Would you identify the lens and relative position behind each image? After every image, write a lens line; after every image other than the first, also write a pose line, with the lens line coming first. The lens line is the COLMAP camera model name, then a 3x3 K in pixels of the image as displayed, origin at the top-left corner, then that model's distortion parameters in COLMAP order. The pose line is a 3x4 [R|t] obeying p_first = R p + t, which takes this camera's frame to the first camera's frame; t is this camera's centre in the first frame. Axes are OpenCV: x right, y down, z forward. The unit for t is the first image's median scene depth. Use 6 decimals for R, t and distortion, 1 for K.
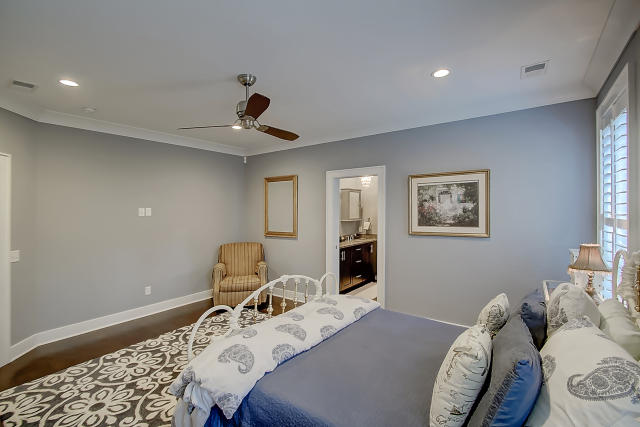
lens RADIAL K [[294.6, 0, 321.6], [0, 294.6, 213.3], [0, 0, 1]] dist [-0.011553, -0.001112]
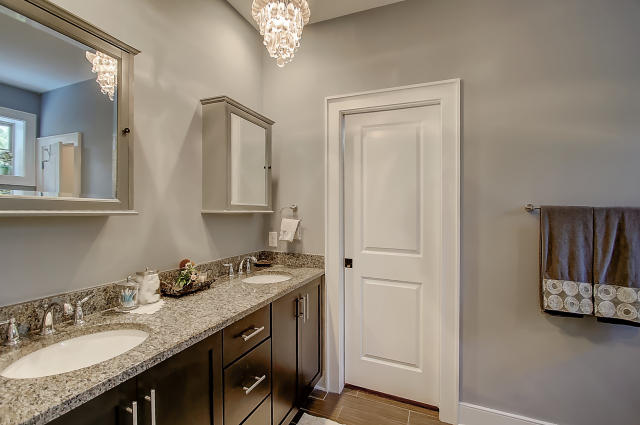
lens RADIAL K [[294.6, 0, 318.9], [0, 294.6, 212.5], [0, 0, 1]] dist [-0.011553, -0.001112]
pose [[0.971287, -0.006388, 0.237825, 0.106997], [0.006528, 0.999979, 0.000199, 0.023726], [-0.237821, 0.001359, 0.971308, 0.670688]]
